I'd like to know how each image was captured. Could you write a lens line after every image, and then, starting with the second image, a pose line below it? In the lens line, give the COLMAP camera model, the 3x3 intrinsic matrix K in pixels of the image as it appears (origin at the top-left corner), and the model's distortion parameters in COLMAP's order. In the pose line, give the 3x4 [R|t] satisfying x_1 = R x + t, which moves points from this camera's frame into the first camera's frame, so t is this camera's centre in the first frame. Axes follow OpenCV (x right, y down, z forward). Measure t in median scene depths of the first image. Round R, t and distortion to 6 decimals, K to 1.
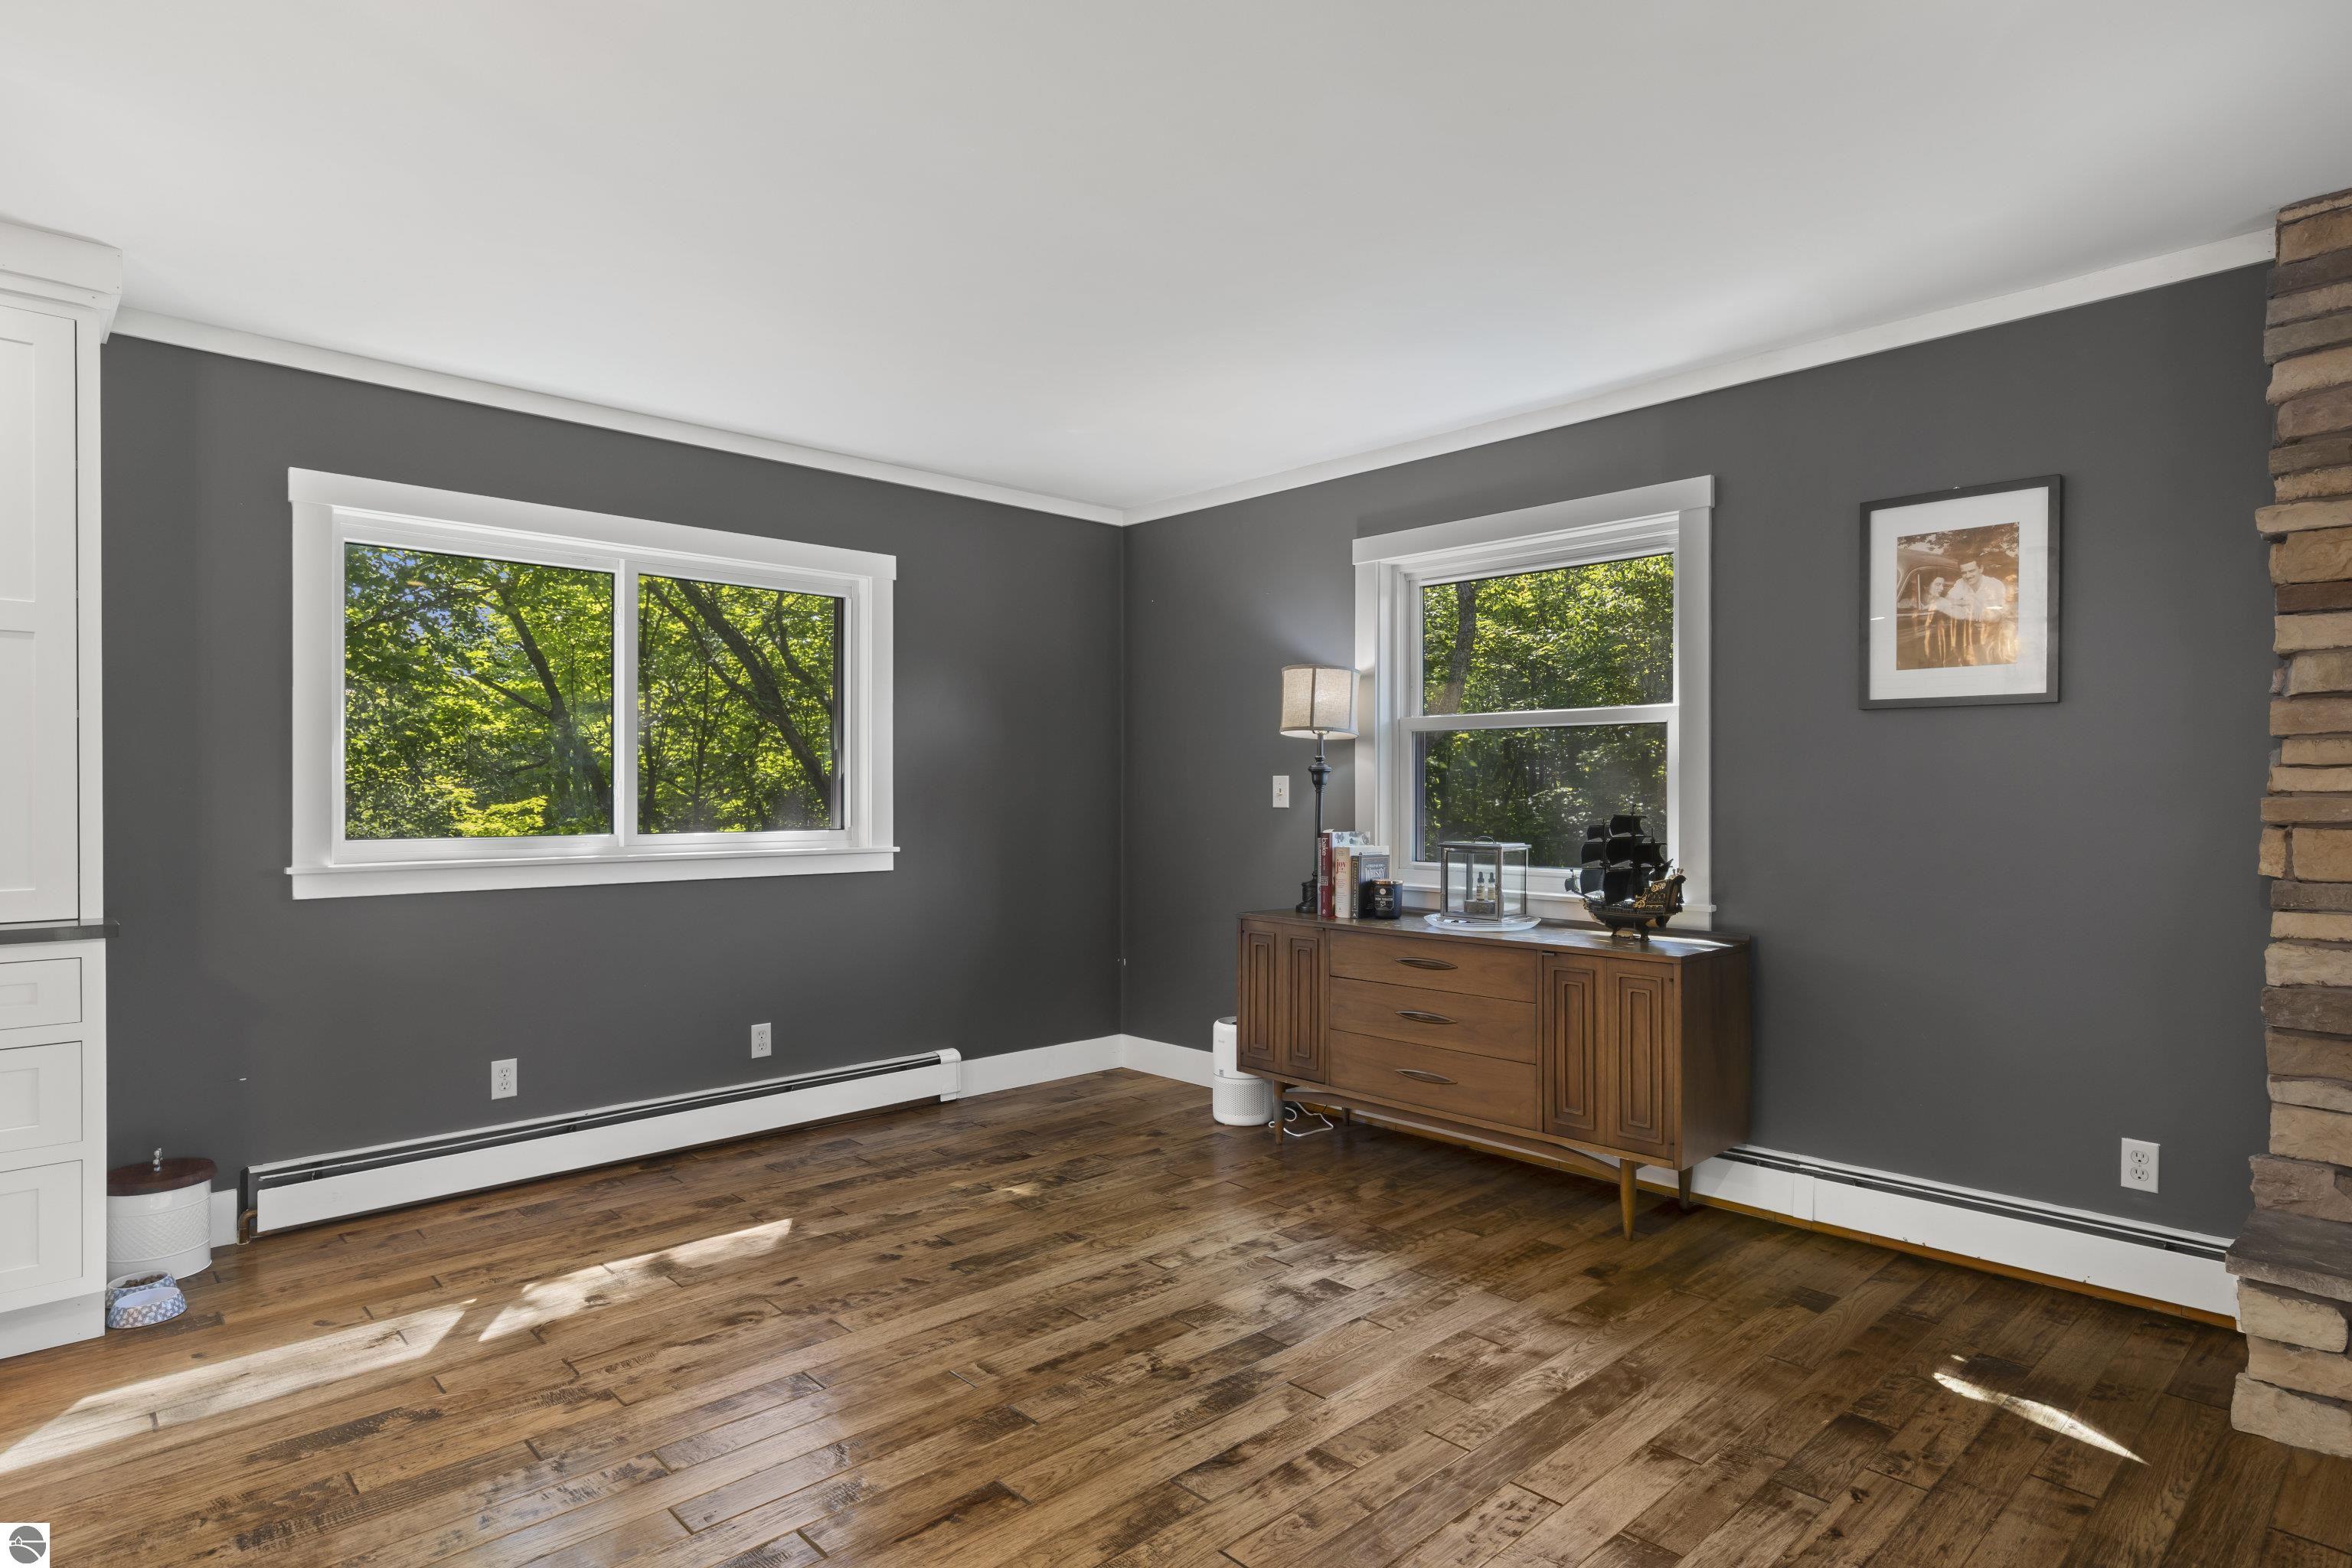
lens RADIAL K [[1250.0, 0, 1185.7], [0, 1250.0, 792.8], [0, 0, 1]] dist [-0.001527, 0.004125]
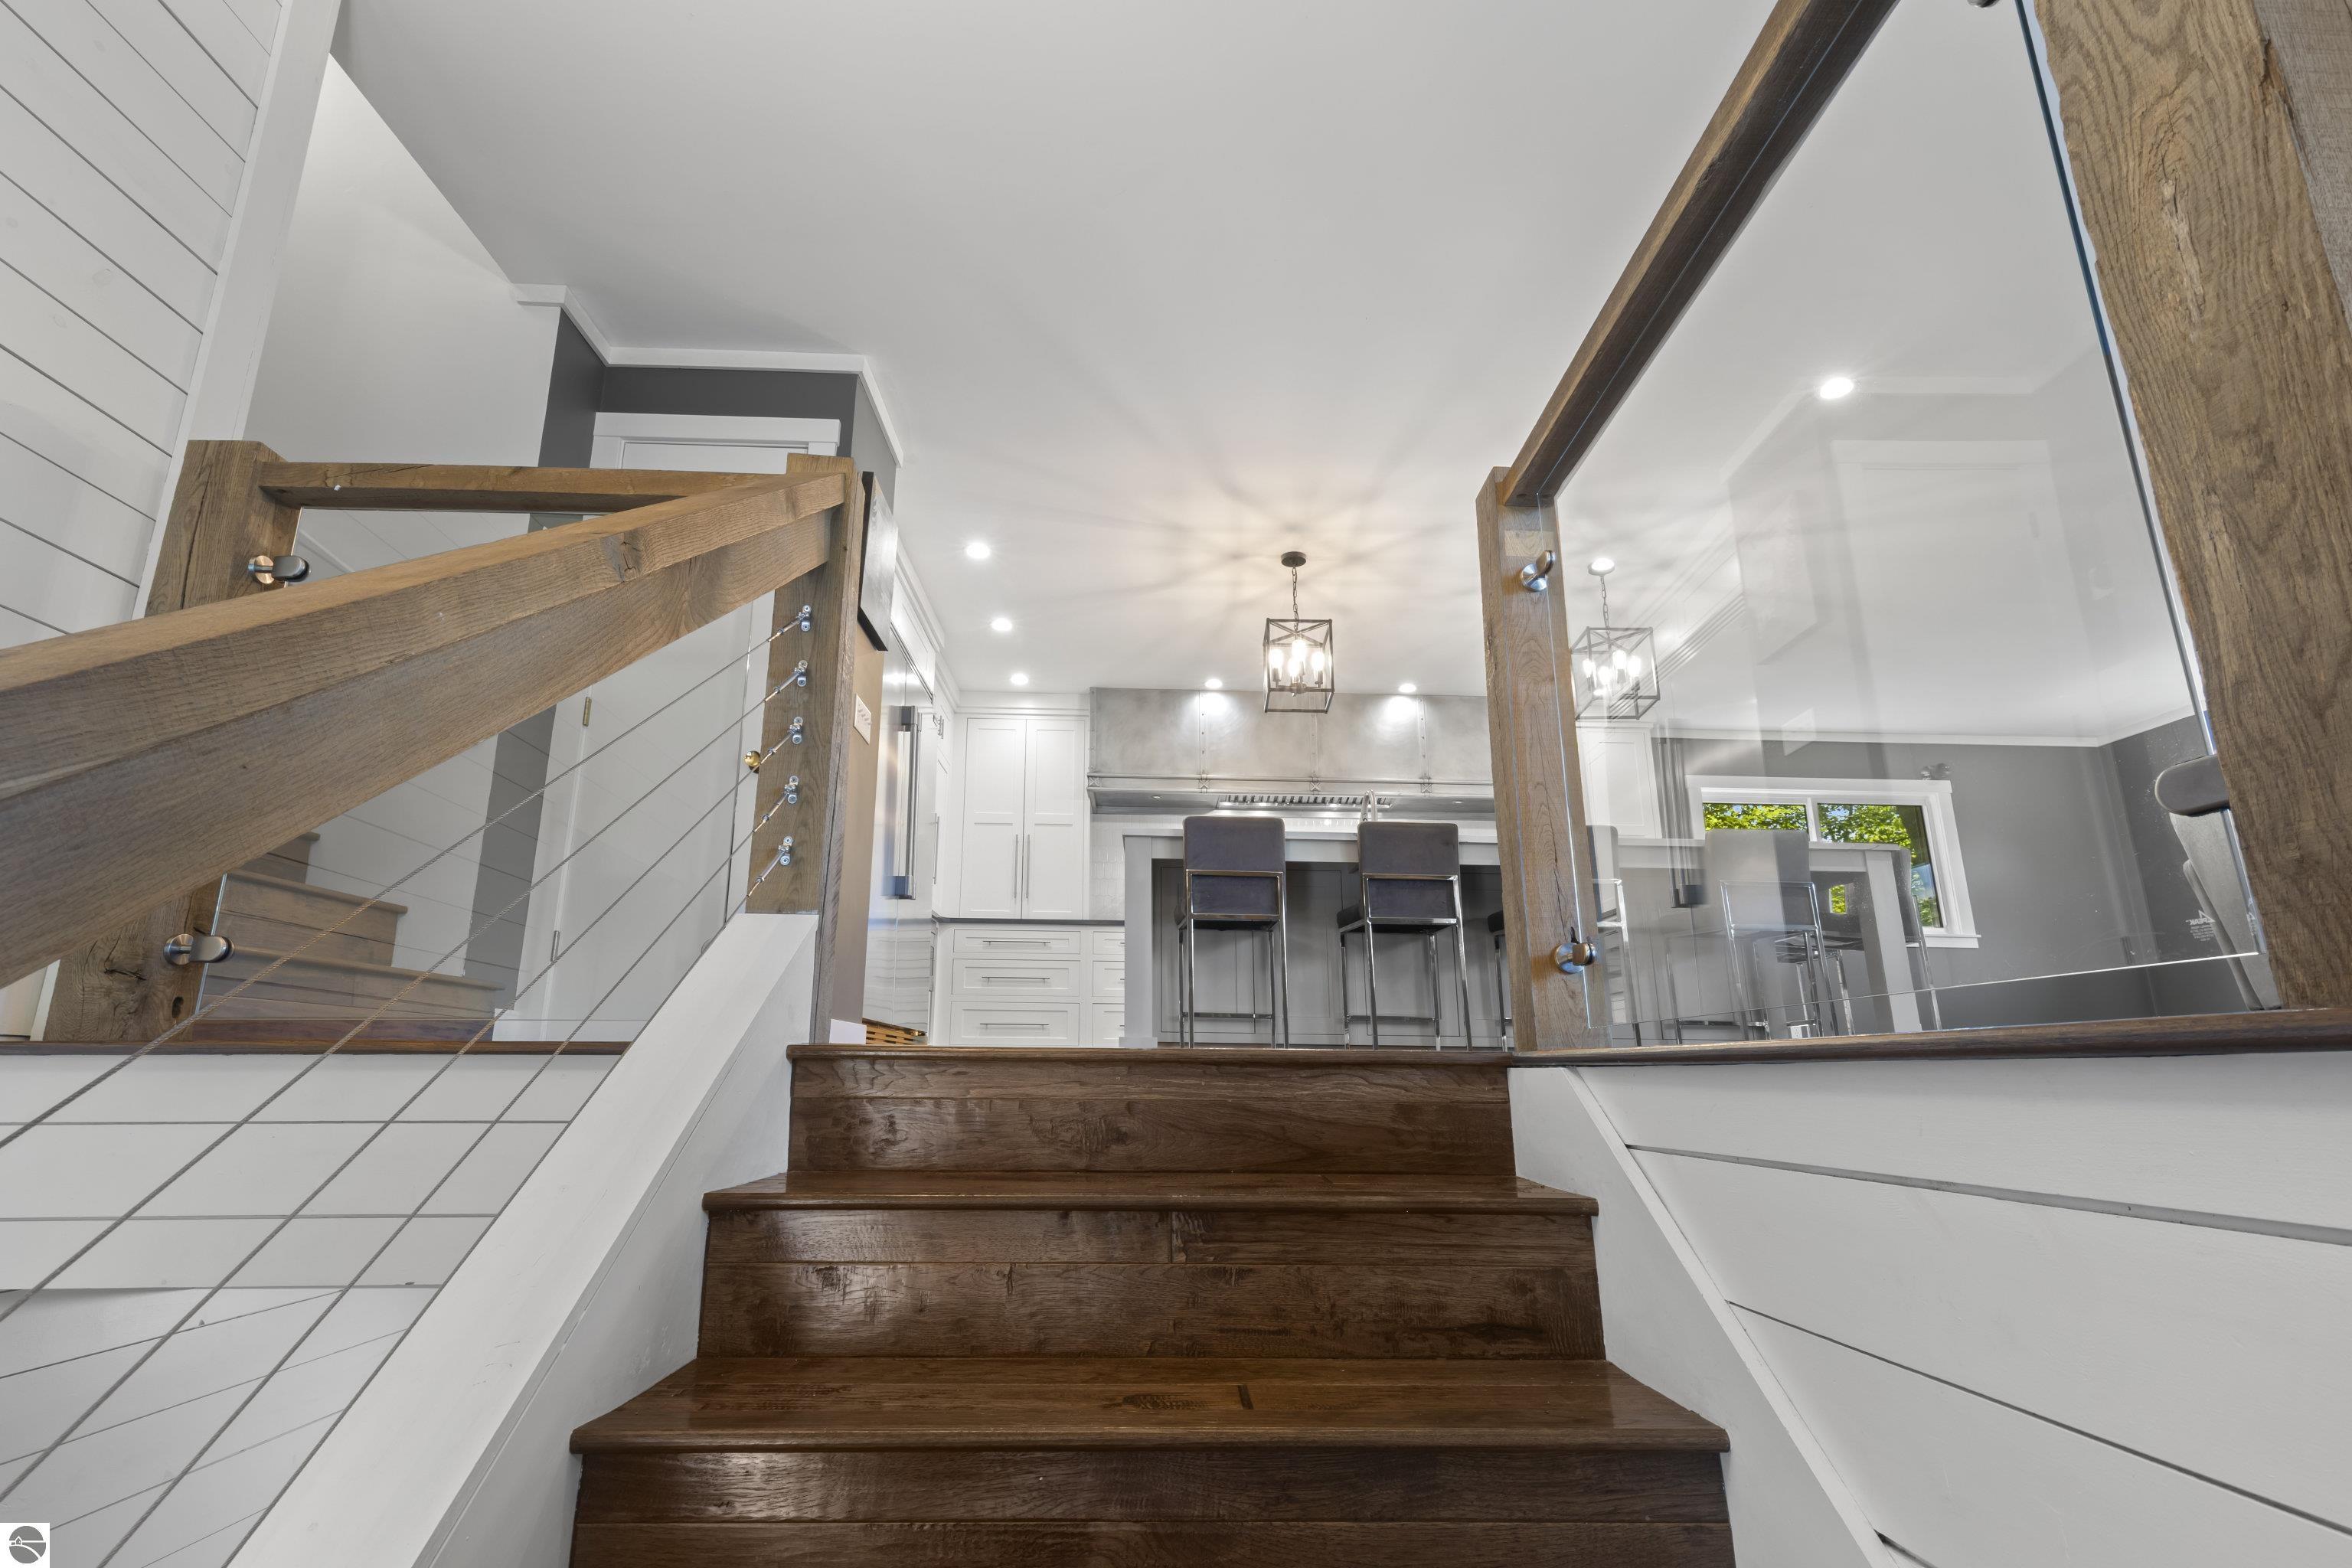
lens RADIAL K [[1119.0, 0, 1175.7], [0, 1119.0, 815.5], [0, 0, 1]] dist [0.007289, -0.000297]
pose [[0.746176, -0.149613, -0.648720, -0.026086], [-0.010629, 0.971620, -0.236309, 0.394019], [0.665664, 0.183224, 0.723409, -1.414611]]
